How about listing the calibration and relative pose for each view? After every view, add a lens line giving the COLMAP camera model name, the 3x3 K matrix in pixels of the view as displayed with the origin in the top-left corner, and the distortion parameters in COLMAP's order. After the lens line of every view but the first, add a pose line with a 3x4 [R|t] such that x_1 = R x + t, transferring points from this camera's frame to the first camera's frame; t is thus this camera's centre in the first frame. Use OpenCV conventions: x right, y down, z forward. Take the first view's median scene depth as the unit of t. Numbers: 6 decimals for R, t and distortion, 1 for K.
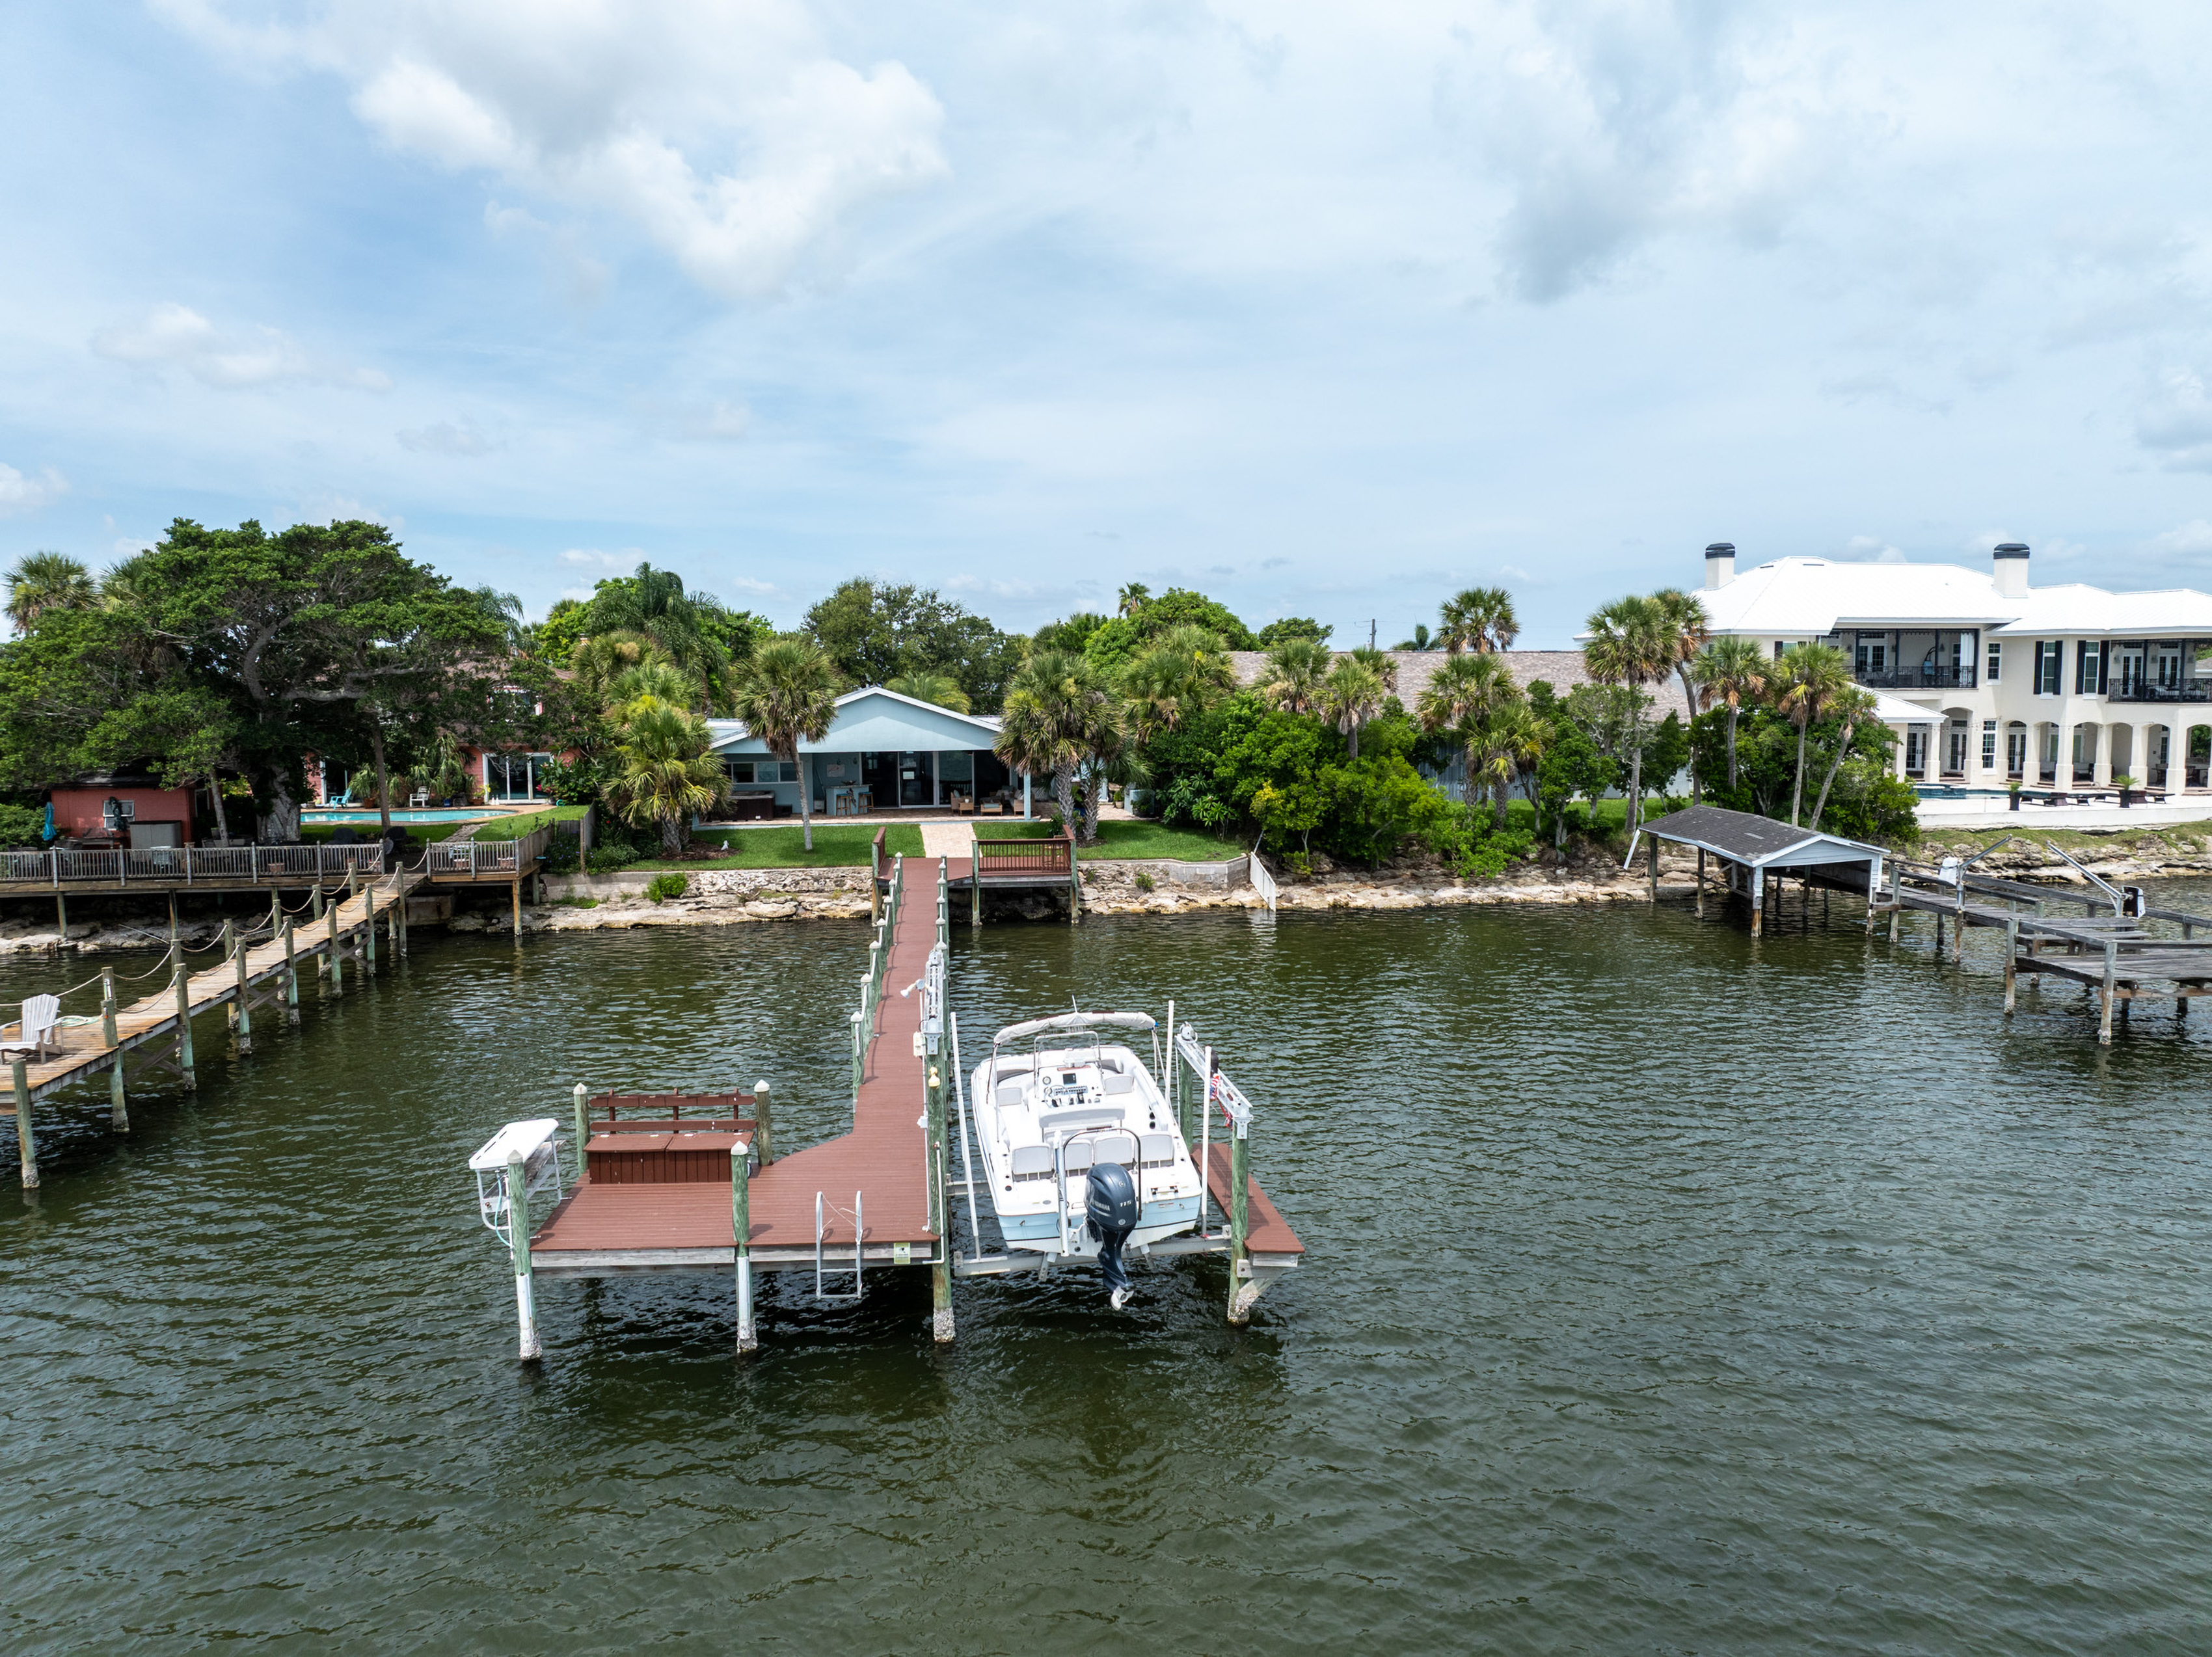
lens RADIAL K [[1562.0, 0, 1106.0], [0, 1562.0, 828.5], [0, 0, 1]] dist [-0.028793, -0.019756]
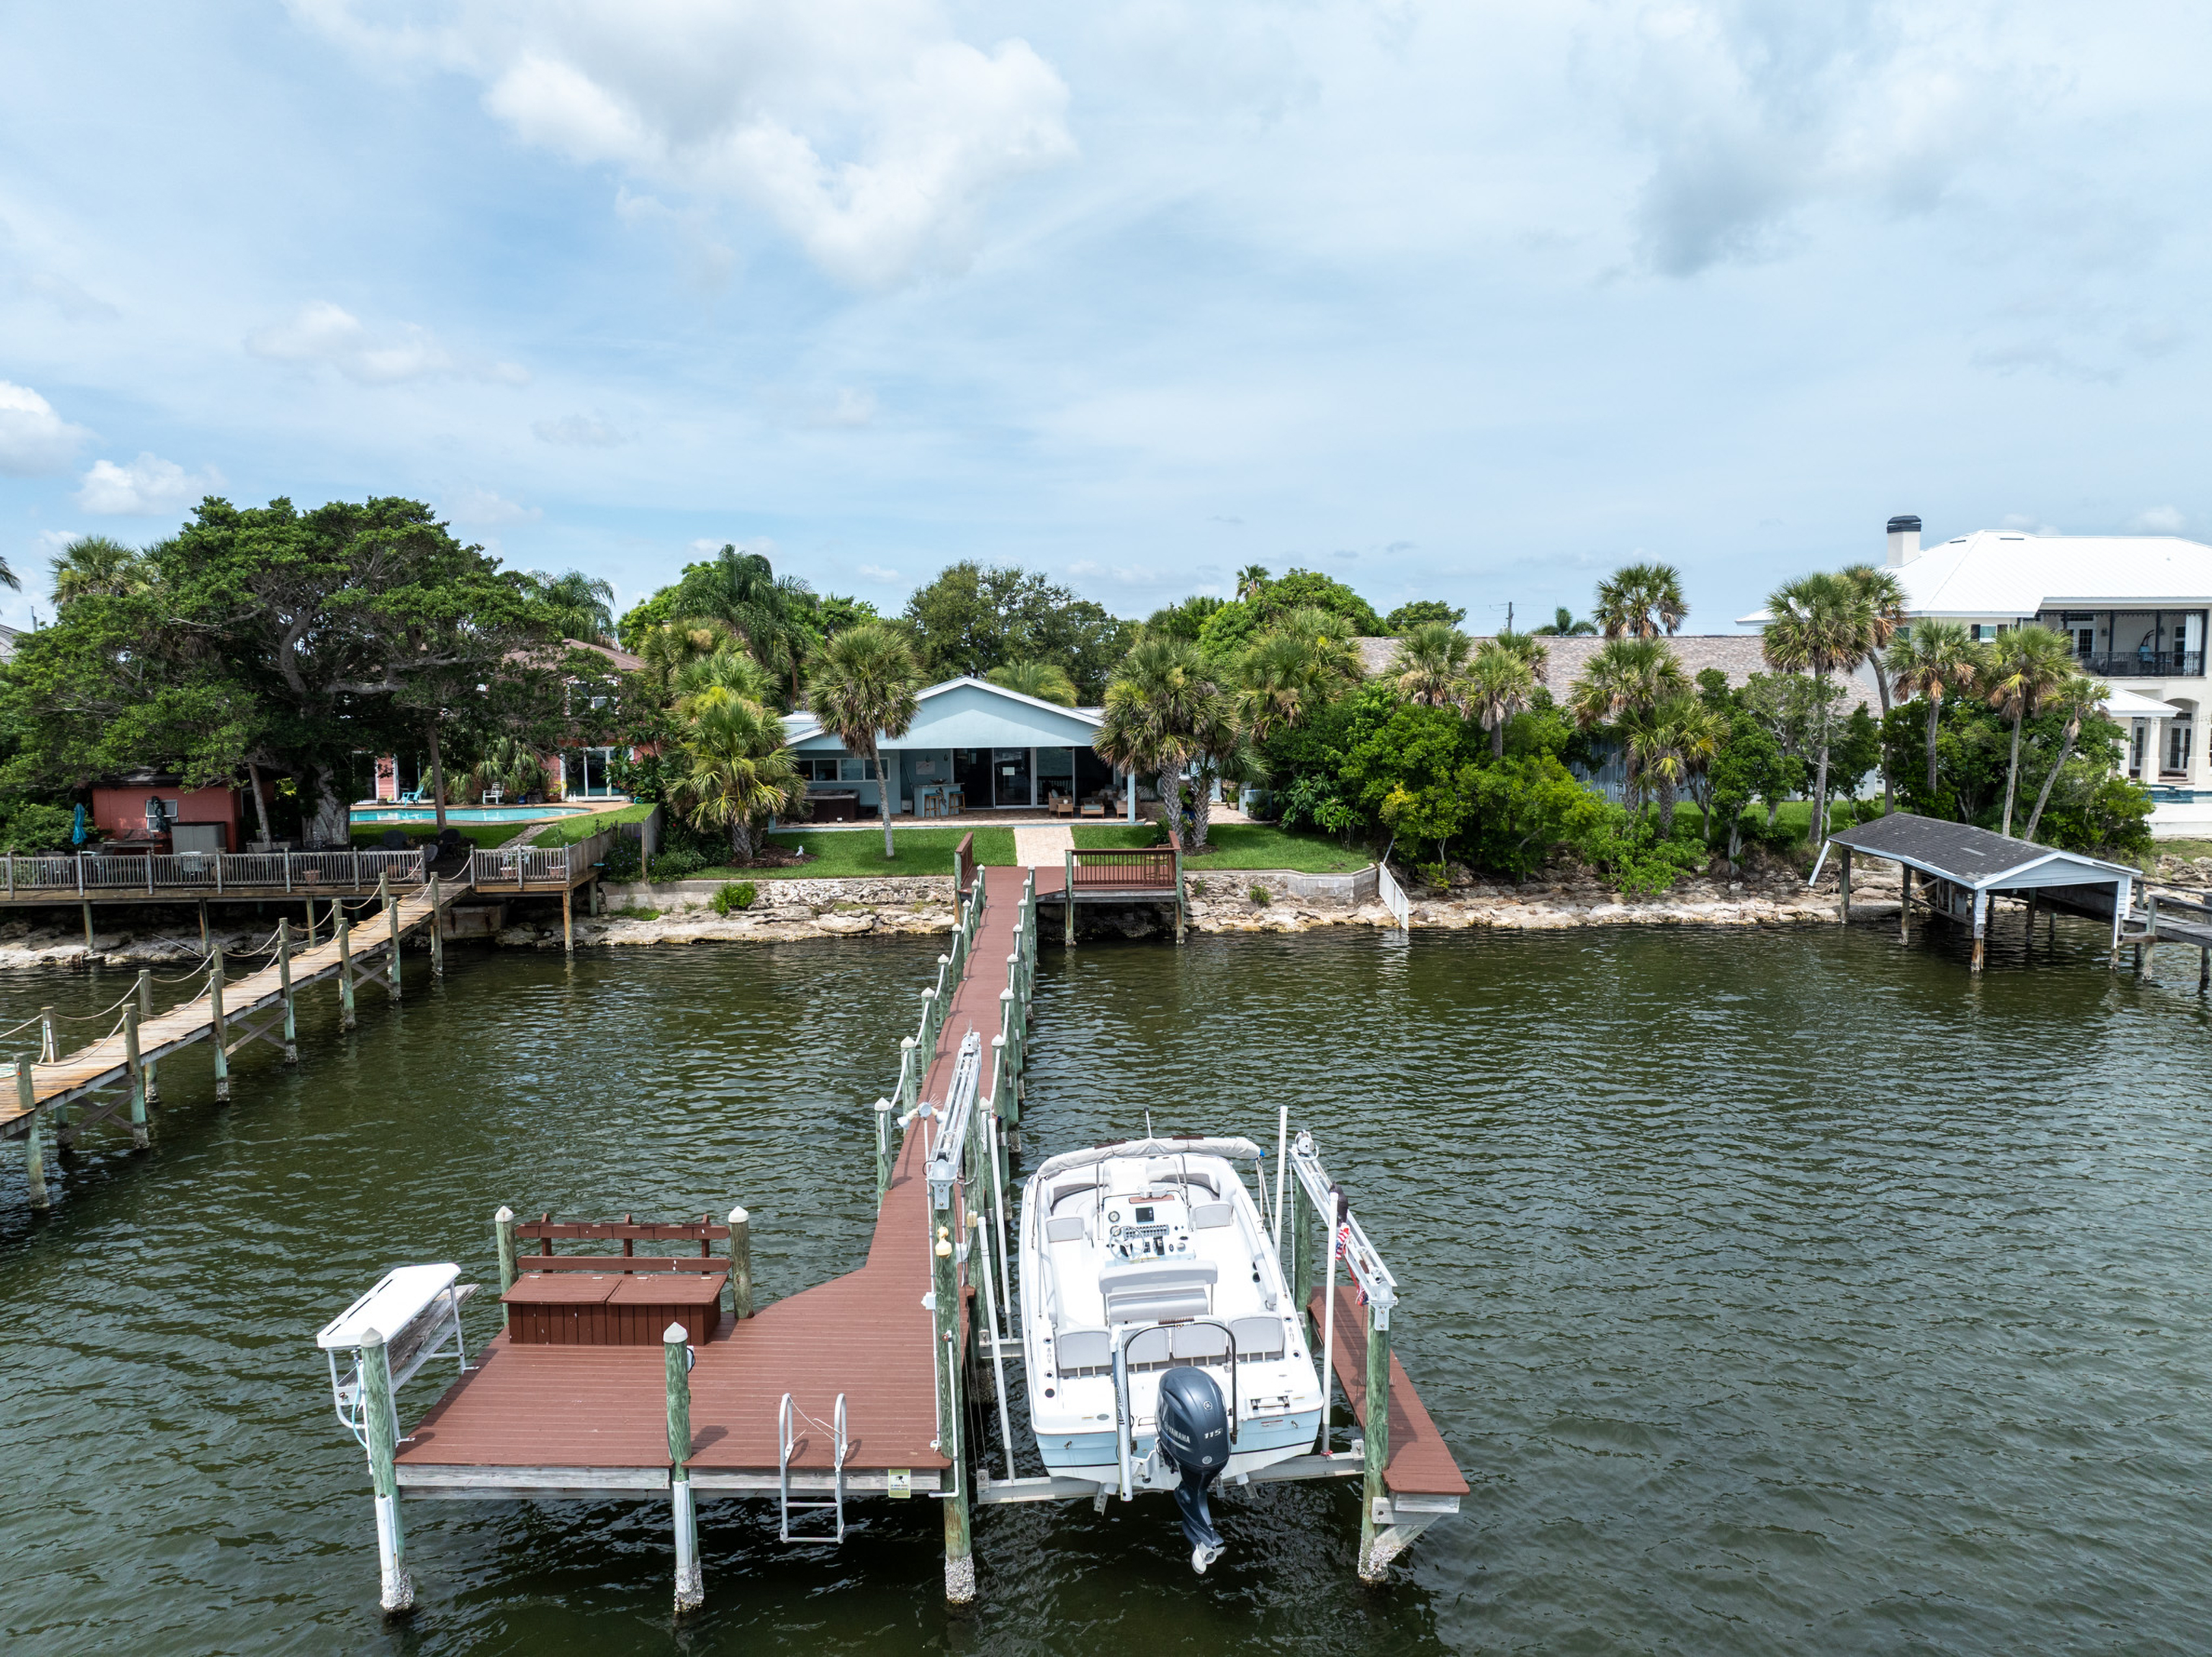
lens RADIAL K [[1562.0, 0, 1106.0], [0, 1562.0, 828.5], [0, 0, 1]] dist [-0.028793, -0.019756]
pose [[0.996995, 0.005725, -0.077252, 0.005727], [-0.005049, 0.999947, 0.008947, -0.011755], [0.077299, -0.008530, 0.996971, 0.103458]]
